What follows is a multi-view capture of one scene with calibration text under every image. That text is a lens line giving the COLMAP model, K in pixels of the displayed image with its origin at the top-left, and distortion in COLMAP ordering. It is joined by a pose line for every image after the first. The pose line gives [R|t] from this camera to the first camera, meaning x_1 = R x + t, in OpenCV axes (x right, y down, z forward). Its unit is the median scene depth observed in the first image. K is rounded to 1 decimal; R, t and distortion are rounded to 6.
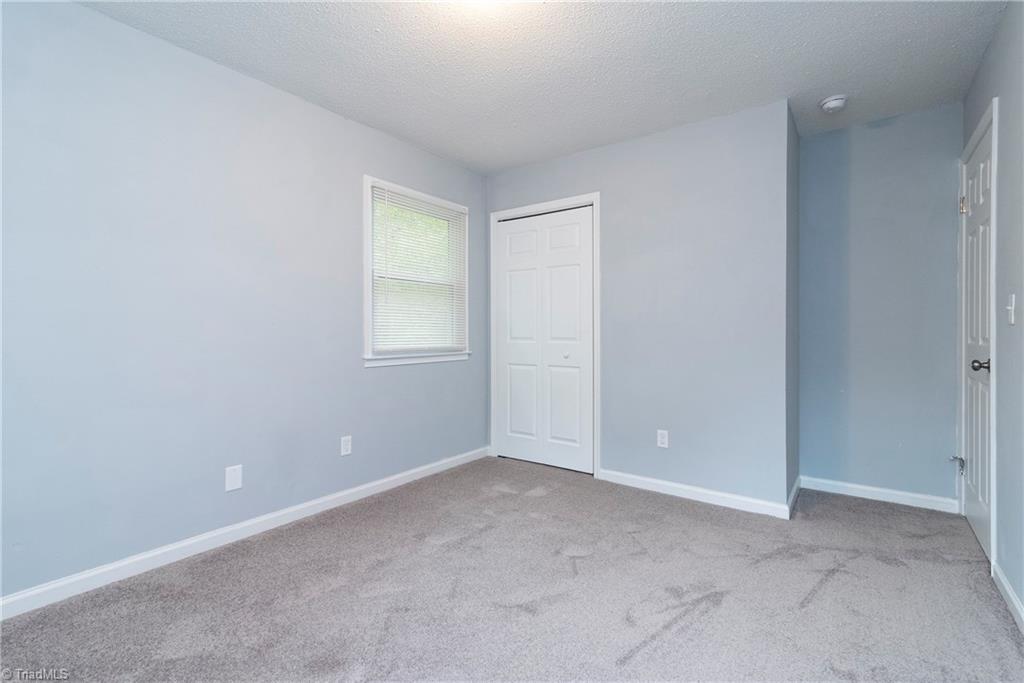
lens RADIAL K [[460.3, 0, 515.3], [0, 460.3, 333.6], [0, 0, 1]] dist [0.003876, 0.000368]
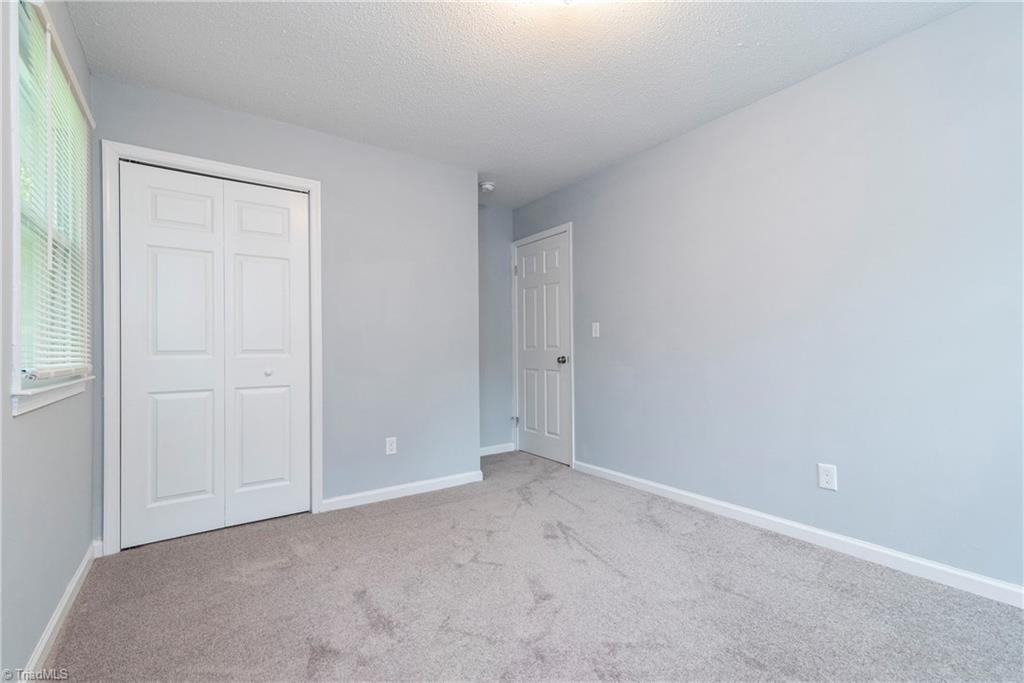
lens RADIAL K [[460.7, 0, 512.0], [0, 460.7, 341.5], [0, 0, 1]] dist [0.003530, 0.000310]
pose [[0.314235, 0.010105, 0.949291, -0.573381], [0.011735, 0.999826, -0.014528, 0.012913], [-0.949273, 0.015705, 0.314062, 0.413963]]
